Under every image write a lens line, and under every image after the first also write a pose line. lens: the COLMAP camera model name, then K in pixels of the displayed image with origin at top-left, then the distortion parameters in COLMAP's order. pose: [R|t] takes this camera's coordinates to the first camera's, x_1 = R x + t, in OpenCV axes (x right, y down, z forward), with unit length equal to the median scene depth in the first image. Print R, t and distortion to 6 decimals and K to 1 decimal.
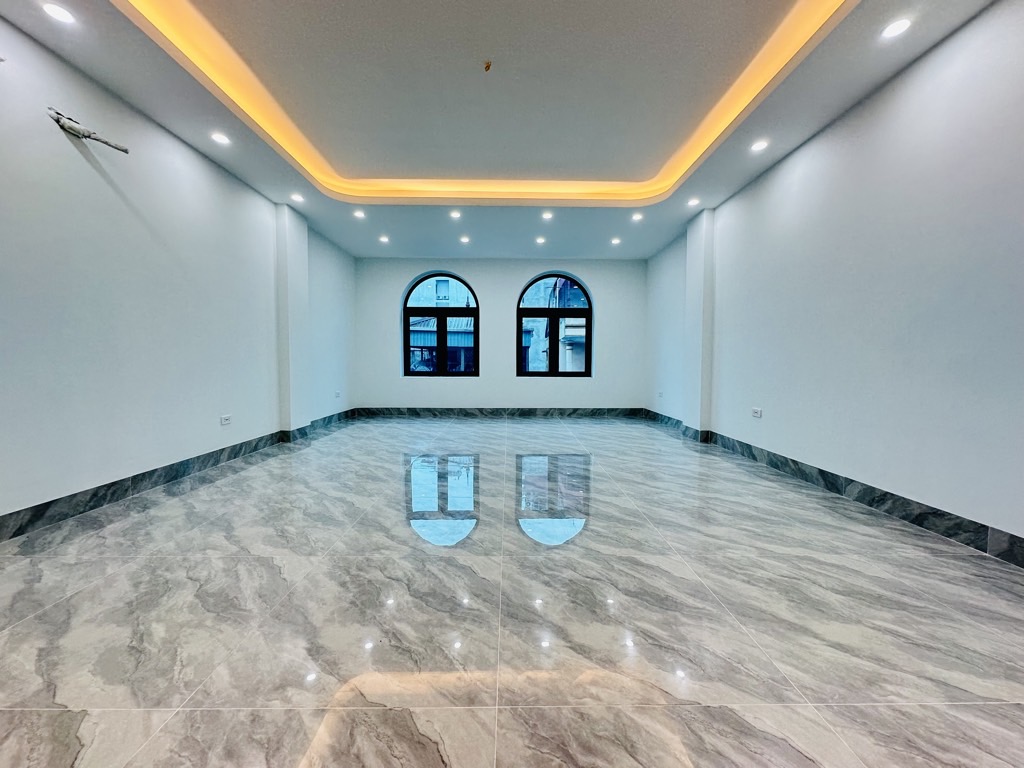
lens RADIAL K [[404.5, 0, 513.5], [0, 404.5, 383.3], [0, 0, 1]] dist [0.006167, -0.004938]
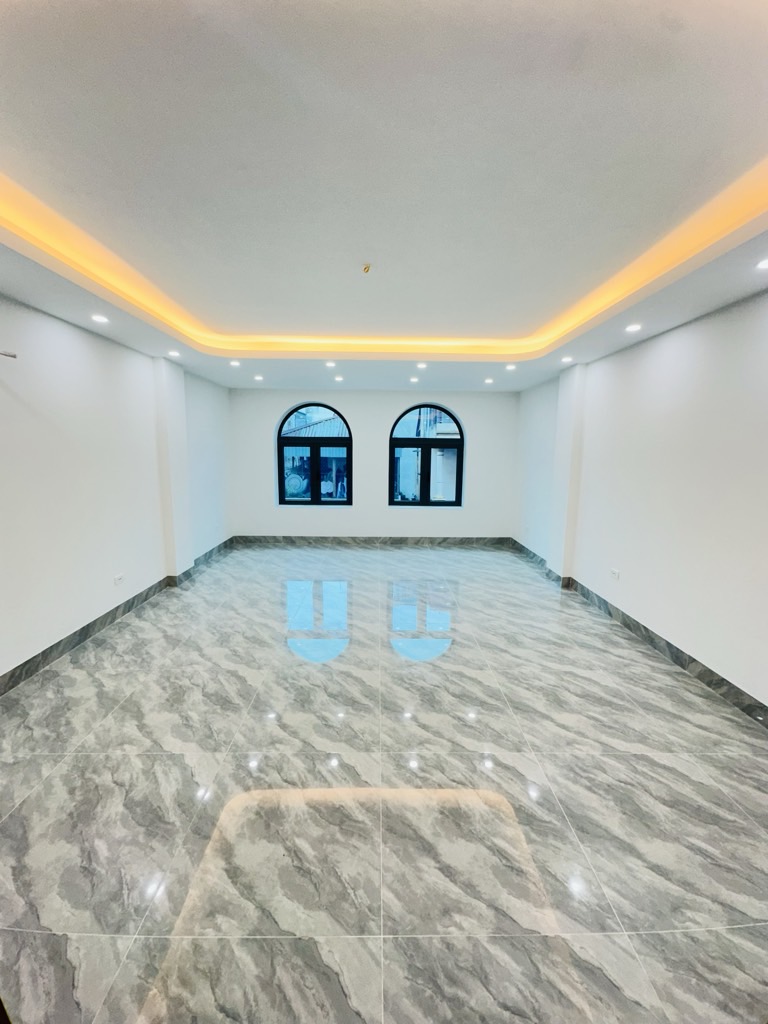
lens RADIAL K [[404.5, 0, 384.1], [0, 404.5, 504.9], [0, 0, 1]] dist [0.006167, -0.004938]
pose [[0.999968, 0.006903, 0.004114, -0.032166], [-0.007278, 0.995002, 0.099589, -0.446987], [-0.003406, -0.099616, 0.995020, -0.092263]]
